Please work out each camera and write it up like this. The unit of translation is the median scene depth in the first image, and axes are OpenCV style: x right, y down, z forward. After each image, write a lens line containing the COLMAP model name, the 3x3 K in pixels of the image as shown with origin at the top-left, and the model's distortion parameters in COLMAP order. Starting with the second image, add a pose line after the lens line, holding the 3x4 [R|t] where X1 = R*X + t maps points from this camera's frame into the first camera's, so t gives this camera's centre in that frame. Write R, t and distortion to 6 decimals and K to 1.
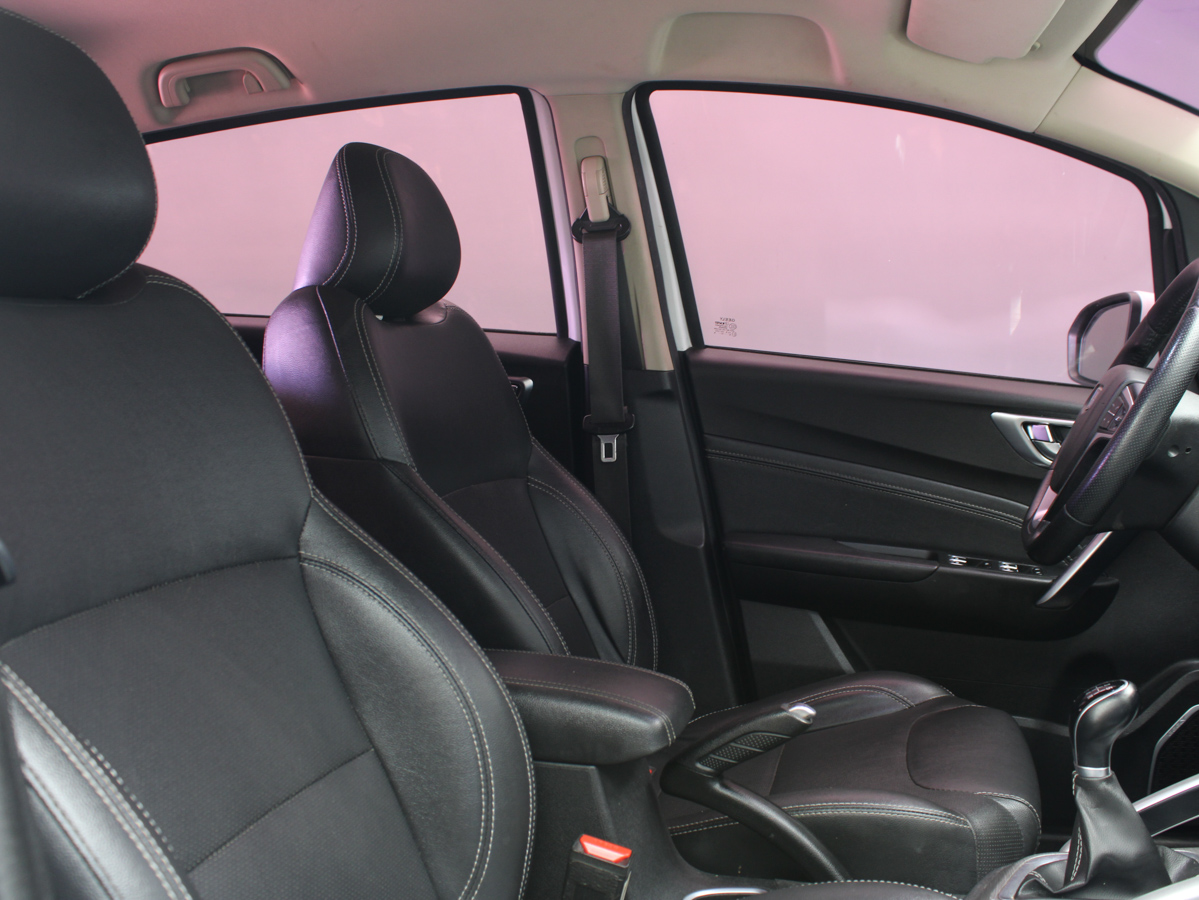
lens RADIAL K [[1149.9, 0, 599.5], [0, 1149.9, 450.0], [0, 0, 1]] dist [-0.155735, 0.135788]
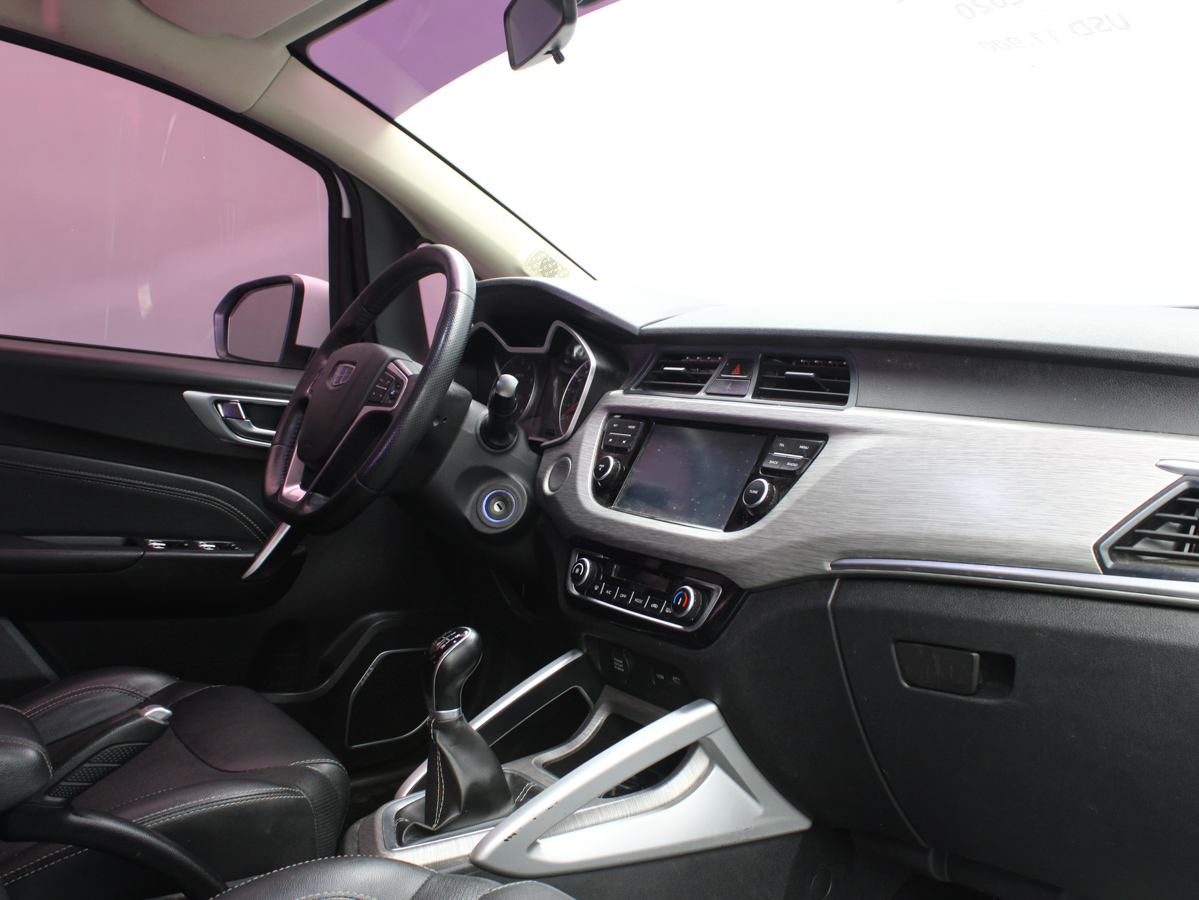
lens RADIAL K [[1149.9, 0, 599.5], [0, 1149.9, 450.0], [0, 0, 1]] dist [-0.155735, 0.135788]
pose [[0.685192, -0.049350, 0.726689, -0.139009], [0.037554, 0.998769, 0.032417, -0.000342], [-0.727394, 0.005079, 0.686201, 0.066734]]
